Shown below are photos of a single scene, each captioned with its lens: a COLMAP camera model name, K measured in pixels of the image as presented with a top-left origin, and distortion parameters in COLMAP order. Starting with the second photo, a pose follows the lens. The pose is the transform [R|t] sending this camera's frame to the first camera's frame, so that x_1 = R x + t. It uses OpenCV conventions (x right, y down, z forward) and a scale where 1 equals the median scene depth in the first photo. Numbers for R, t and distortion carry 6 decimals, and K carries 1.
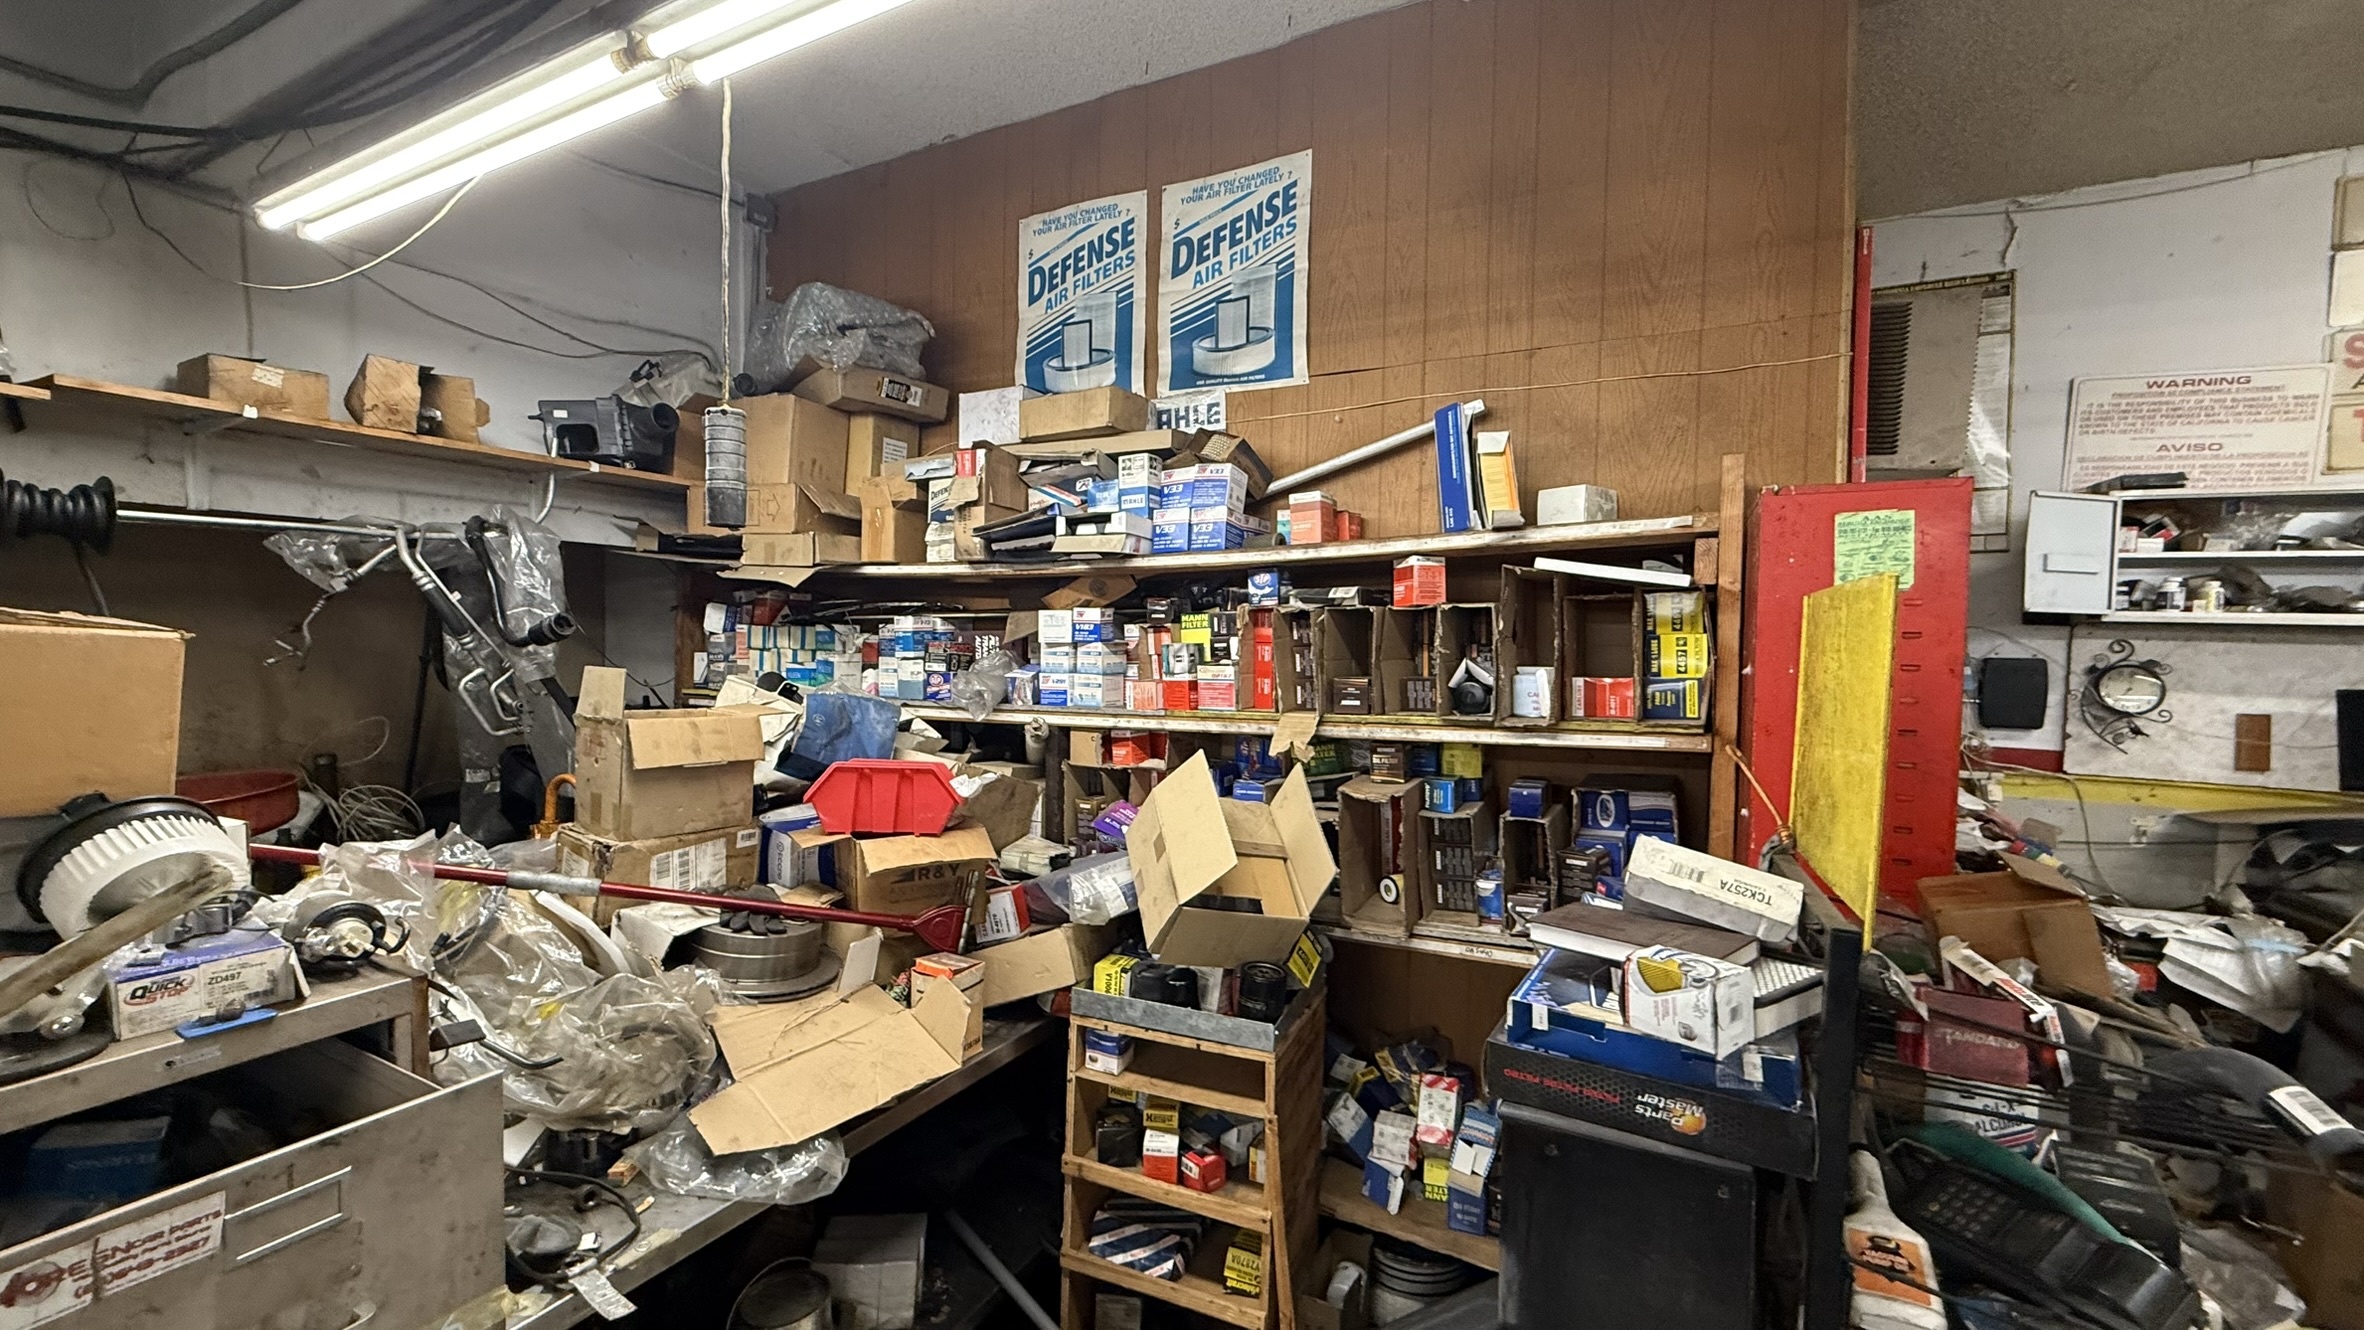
lens RADIAL K [[940.2, 0, 1171.1], [0, 940.2, 663.0], [0, 0, 1]] dist [-0.000999, 0.000271]
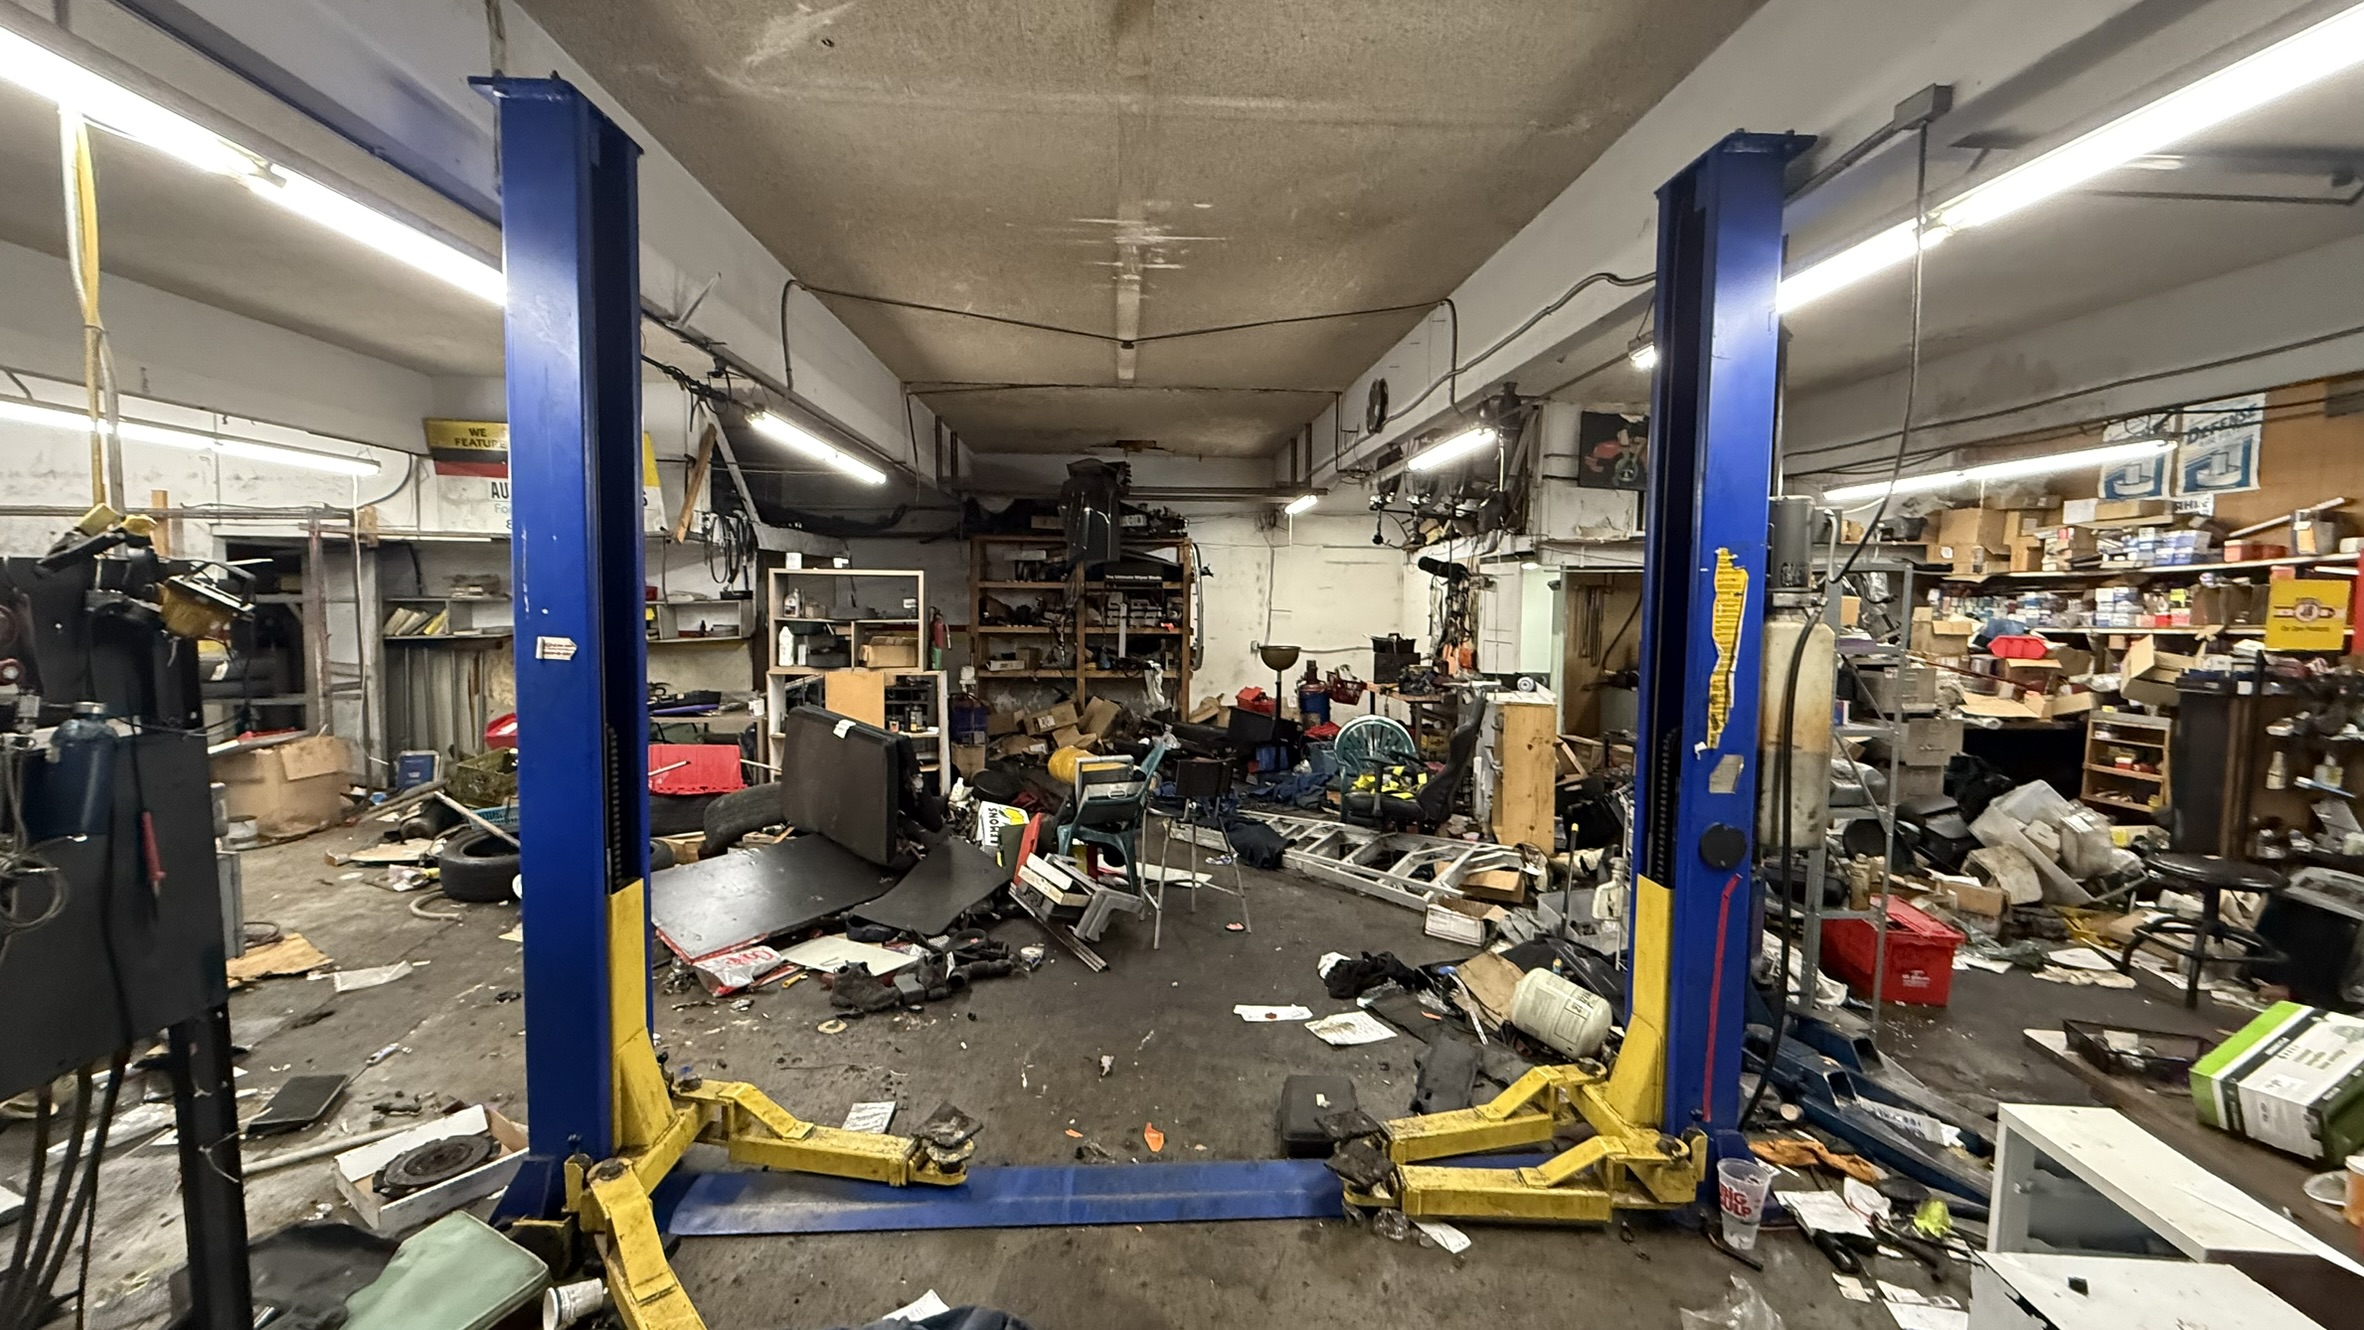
lens RADIAL K [[940.2, 0, 1176.5], [0, 940.2, 661.8], [0, 0, 1]] dist [-0.000999, 0.000271]
pose [[0.519209, 0.042326, -0.853599, 0.775621], [-0.027583, 0.999082, 0.032762, 0.132254], [0.854202, 0.006535, 0.519900, -2.562125]]
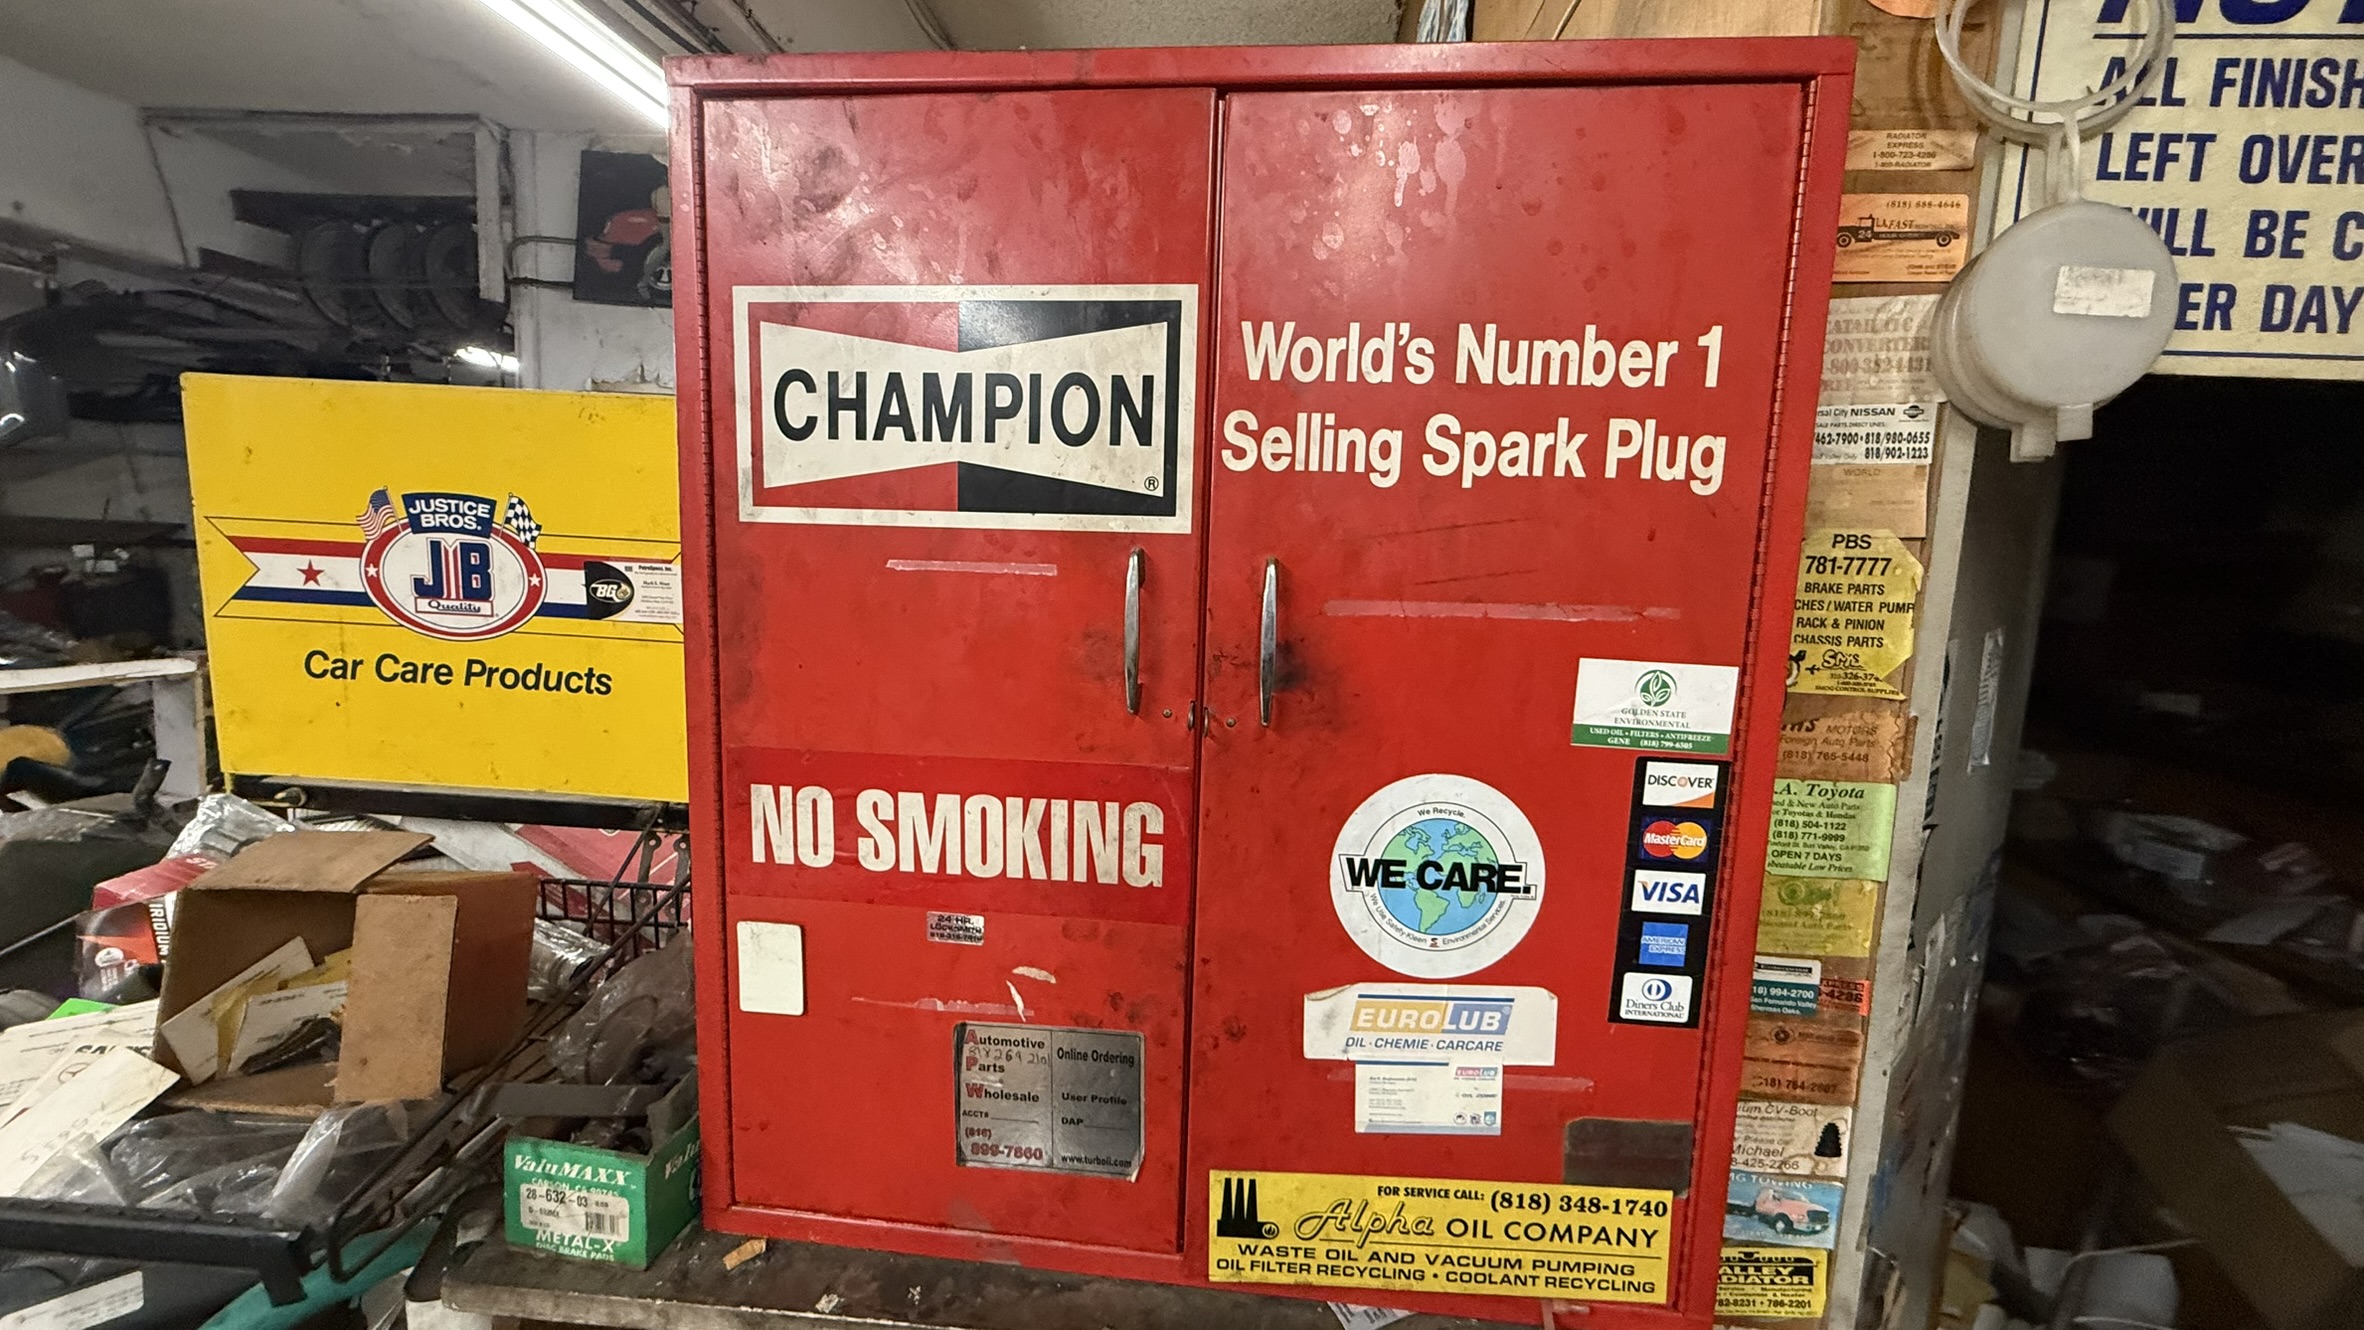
lens RADIAL K [[940.2, 0, 1188.3], [0, 940.2, 667.4], [0, 0, 1]] dist [-0.000999, 0.000271]
pose [[0.390304, 0.118515, -0.913026, 0.735252], [-0.066436, 0.992721, 0.100459, 0.009166], [0.918286, 0.021449, 0.395337, 0.563384]]
